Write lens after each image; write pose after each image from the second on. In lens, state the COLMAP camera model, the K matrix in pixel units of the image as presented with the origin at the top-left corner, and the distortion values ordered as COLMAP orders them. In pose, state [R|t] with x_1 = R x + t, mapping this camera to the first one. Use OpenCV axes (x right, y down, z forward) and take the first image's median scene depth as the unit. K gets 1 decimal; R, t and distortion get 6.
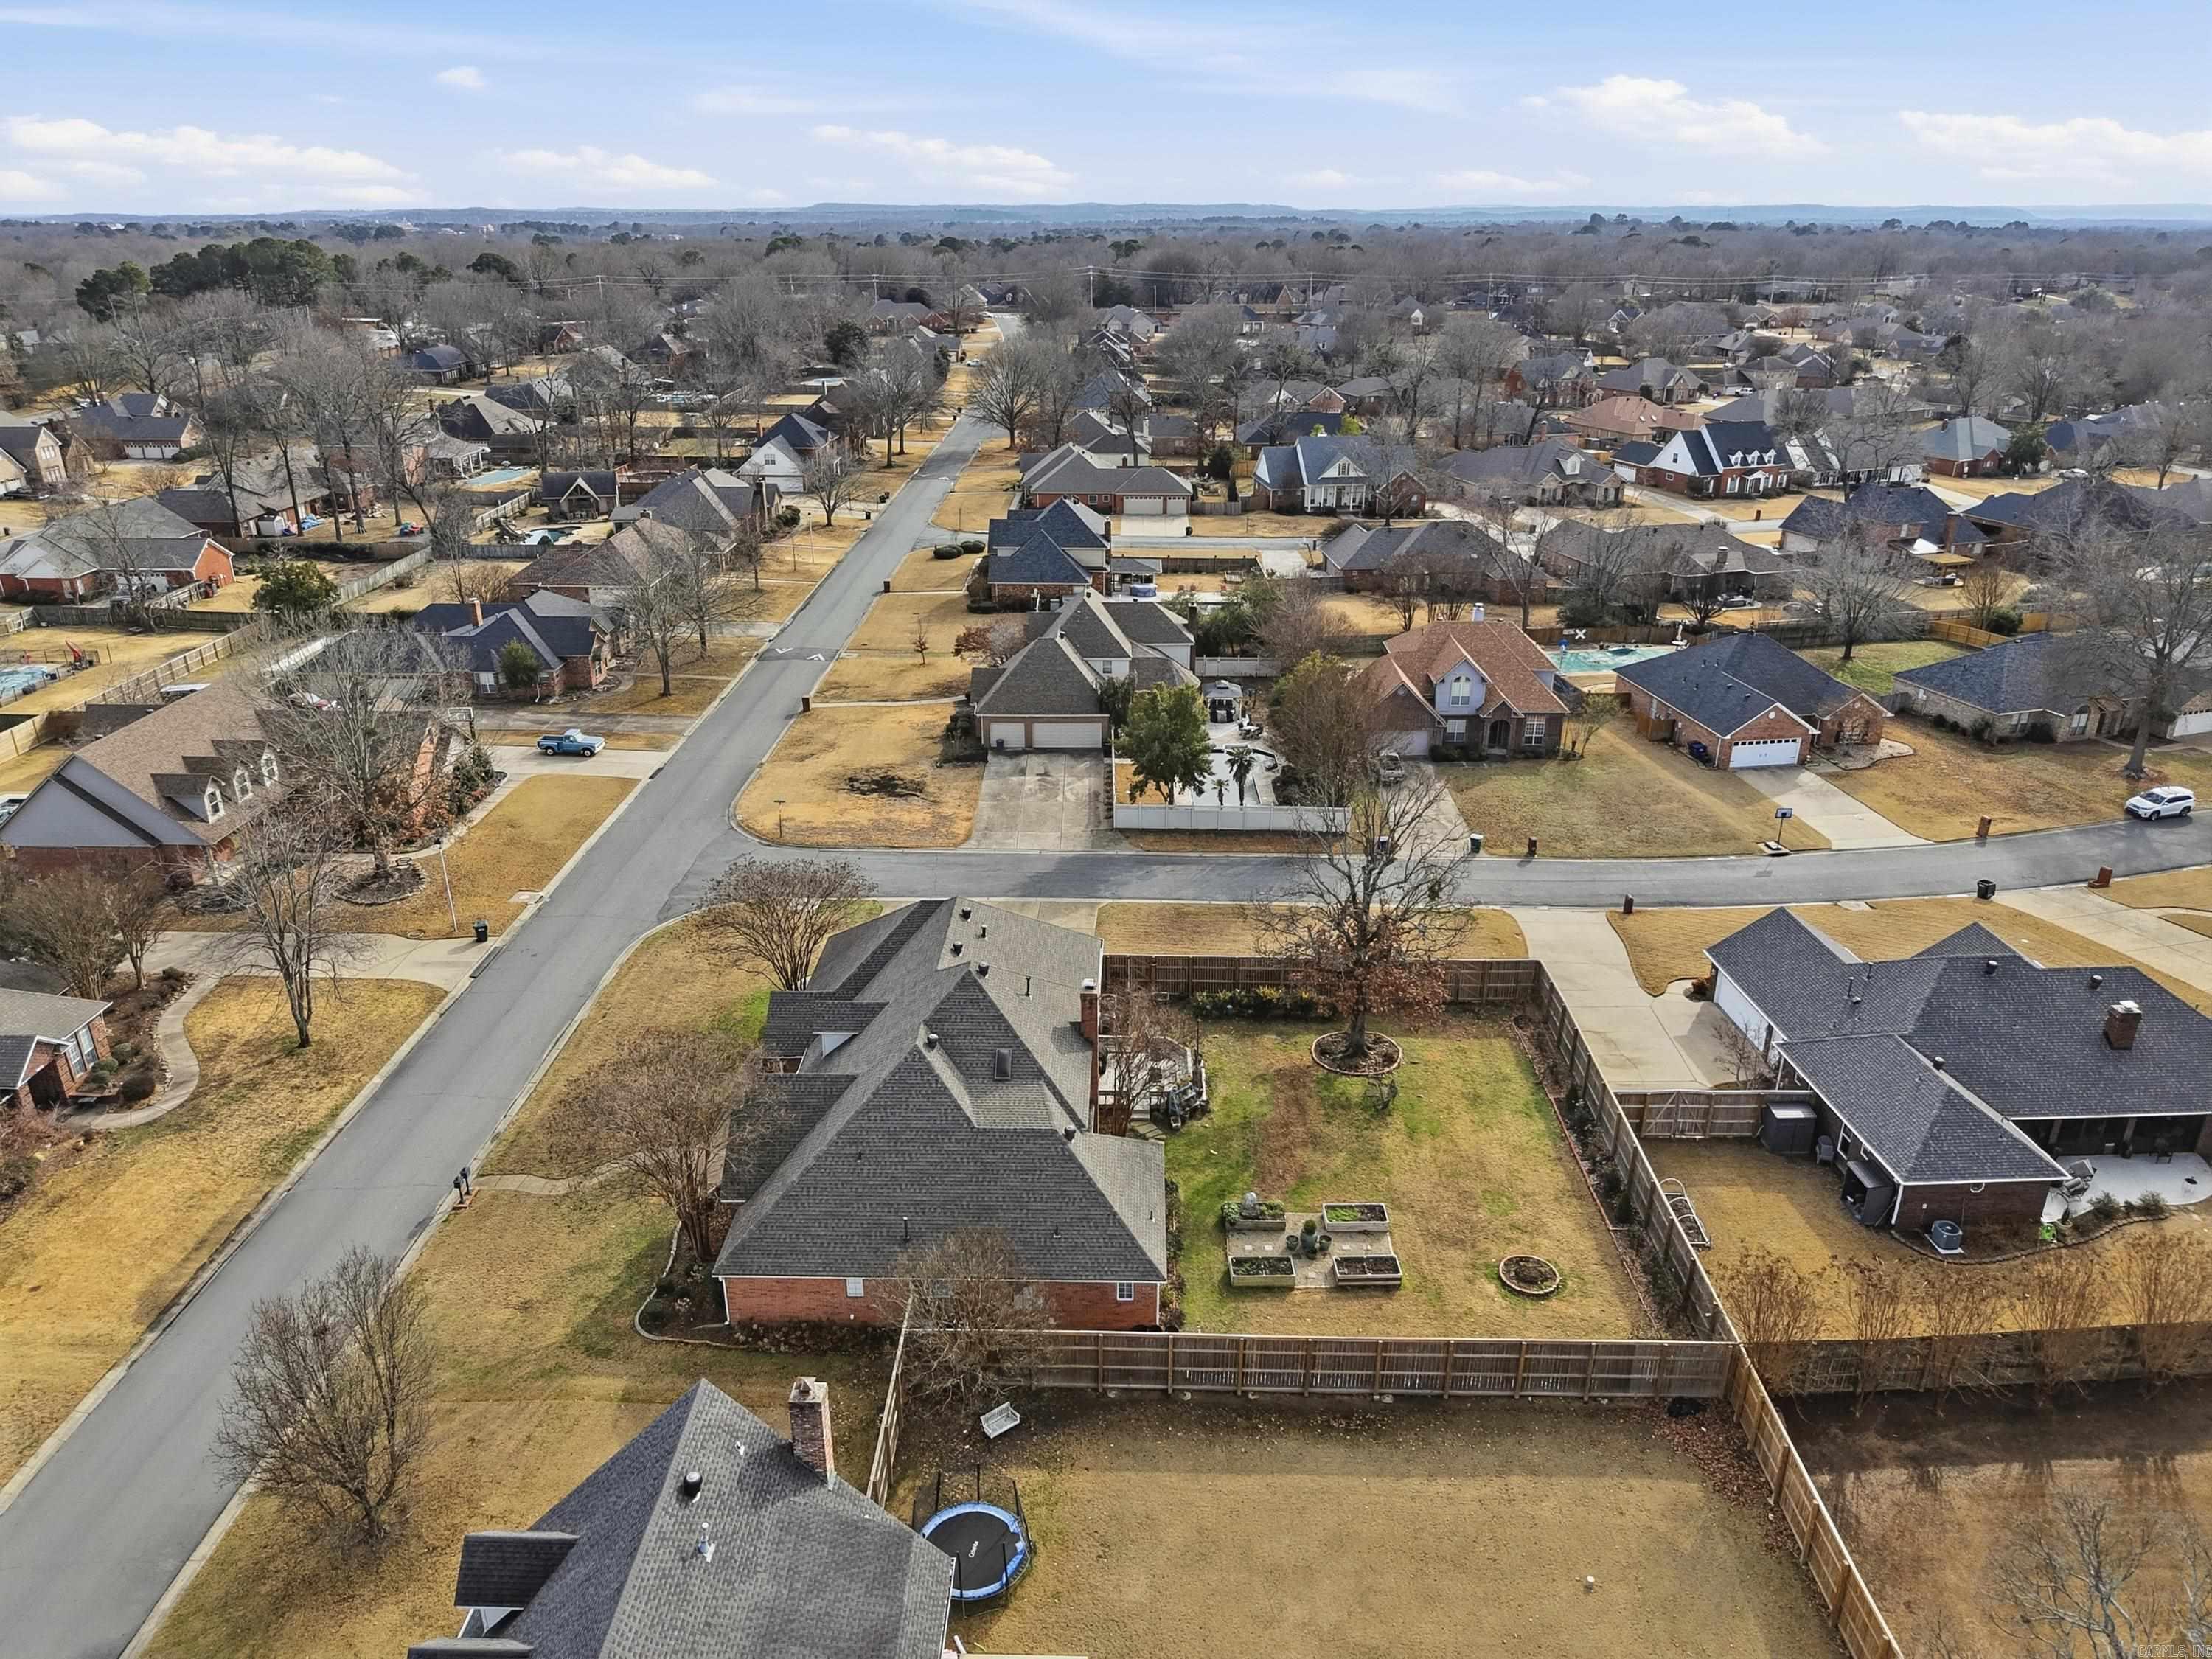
lens RADIAL K [[1485.5, 0, 1107.0], [0, 1485.5, 820.4], [0, 0, 1]] dist [0.017354, -0.016774]
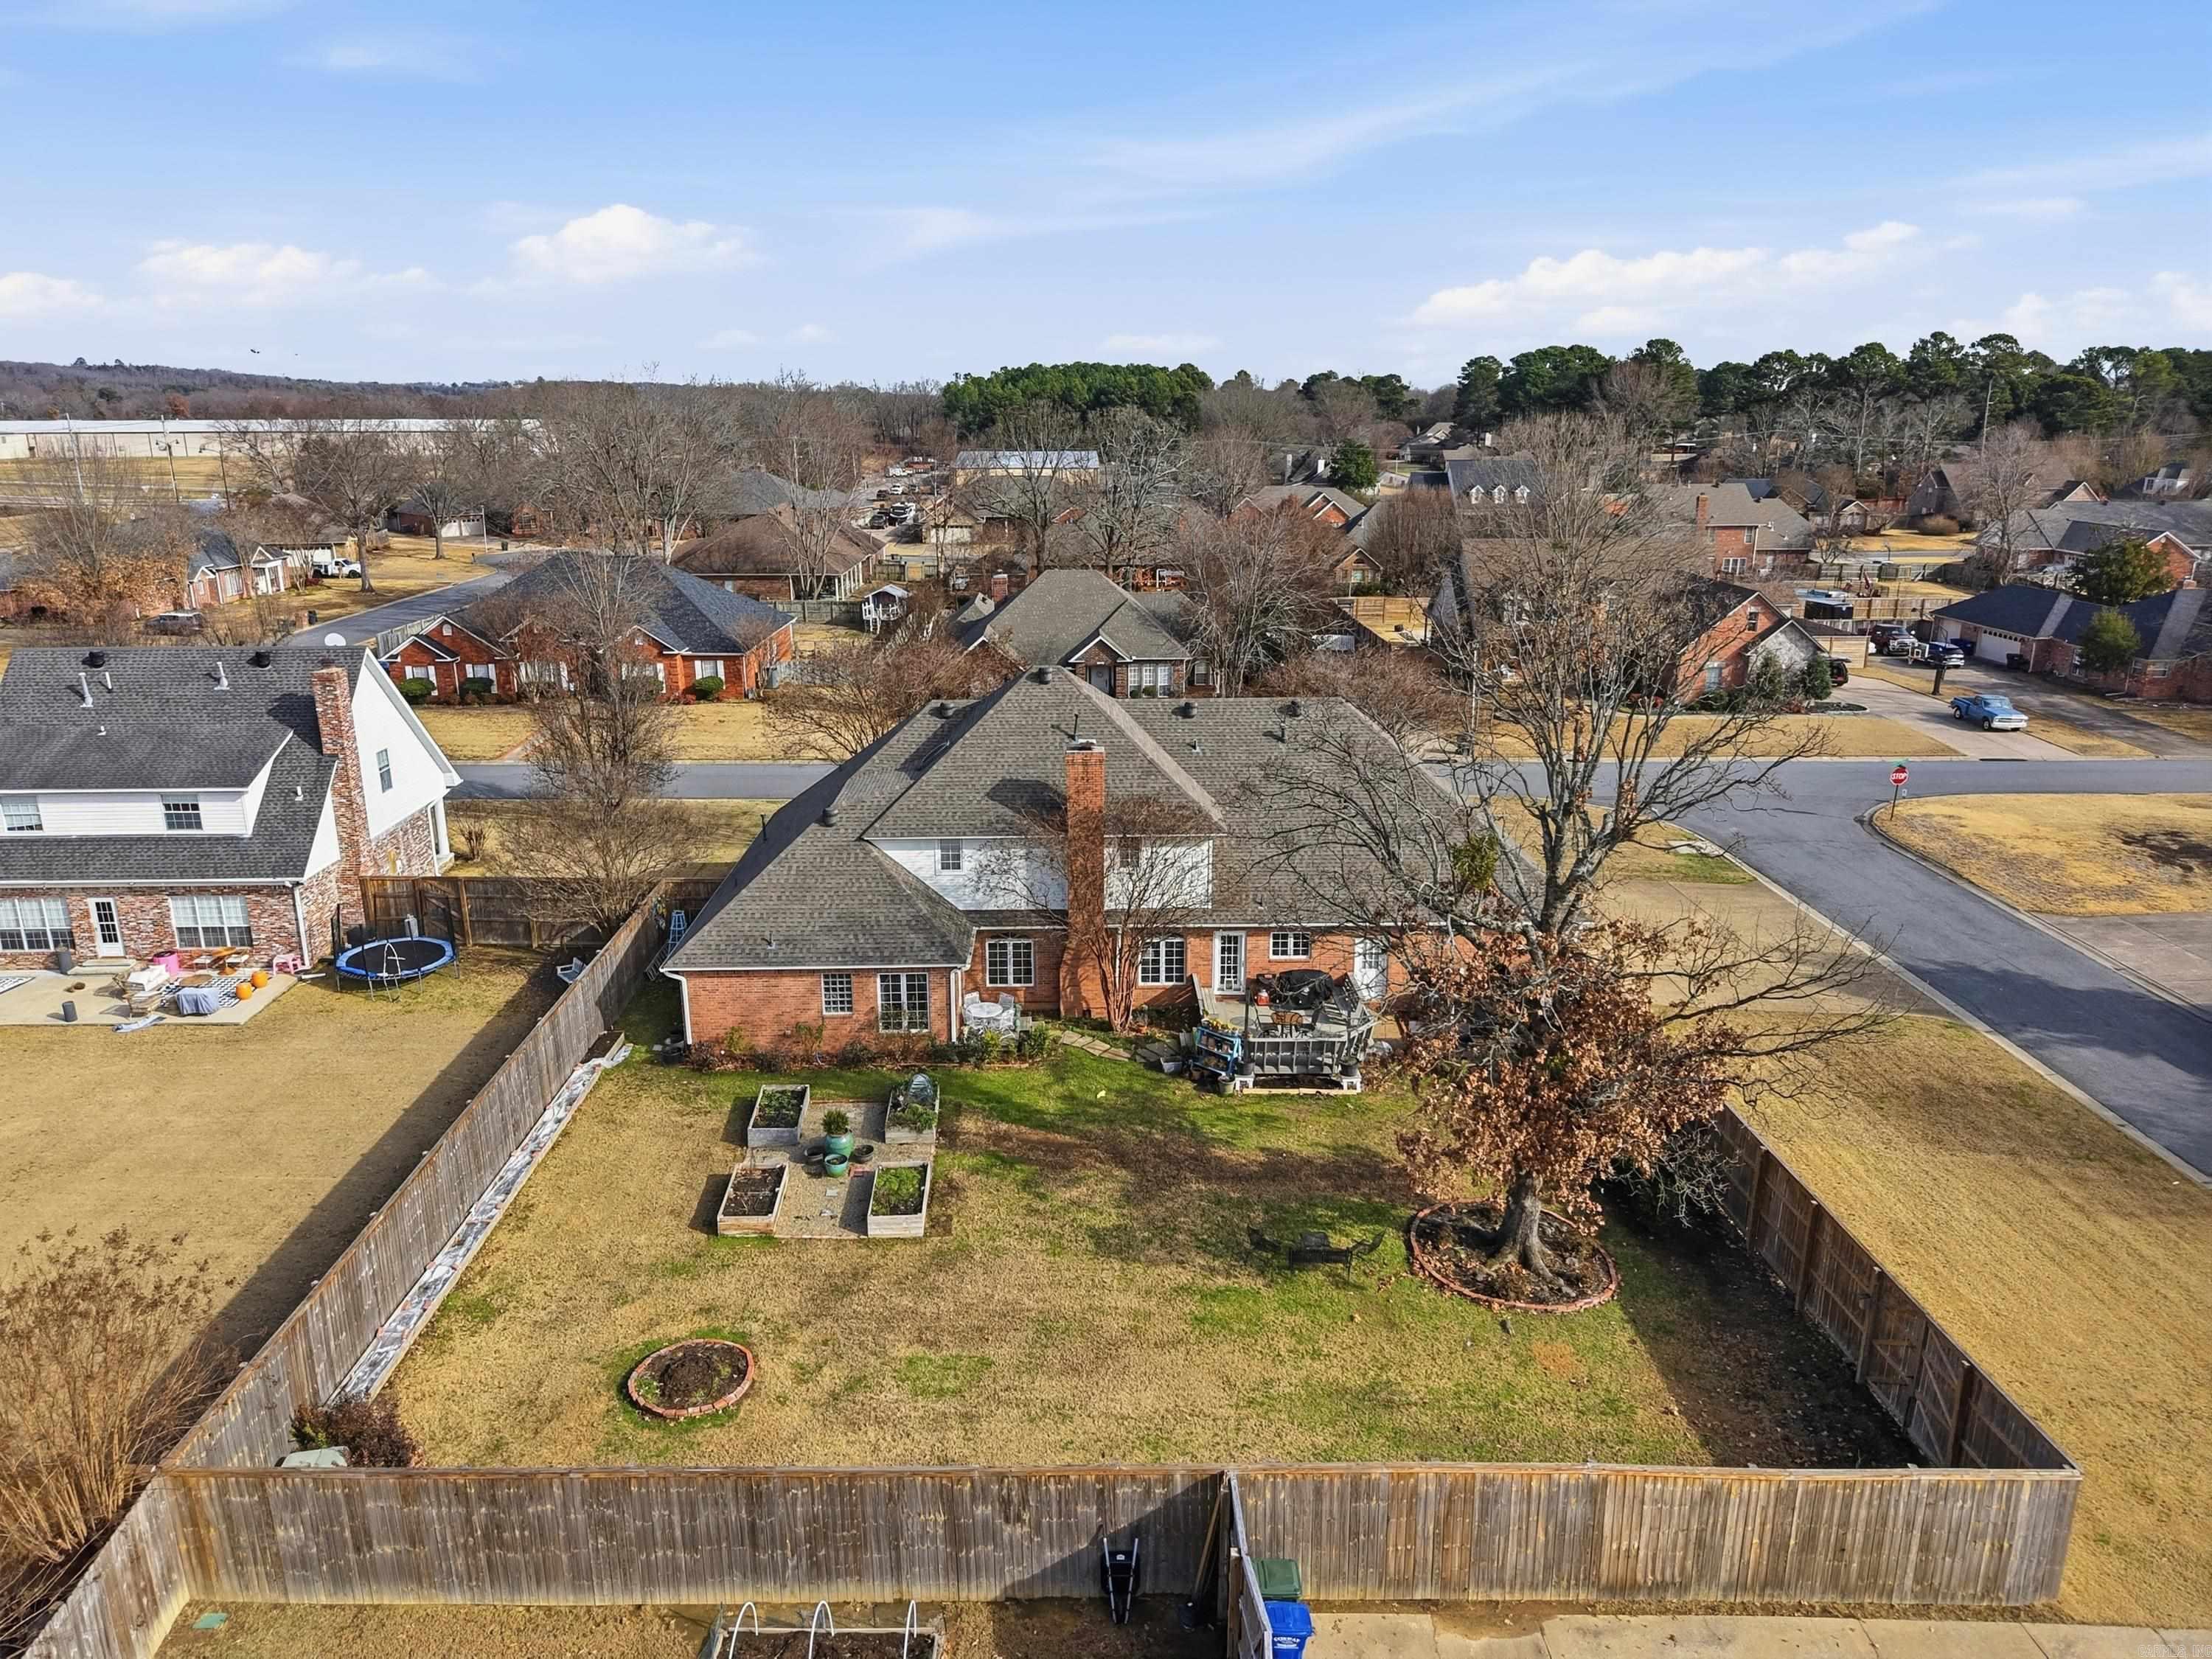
lens RADIAL K [[1485.5, 0, 1107.0], [0, 1485.5, 820.4], [0, 0, 1]] dist [0.017354, -0.016774]
pose [[0.043435, 0.265775, -0.963056, 0.417451], [-0.372290, 0.898842, 0.231264, -0.013102], [0.927099, 0.348492, 0.137986, 0.590530]]
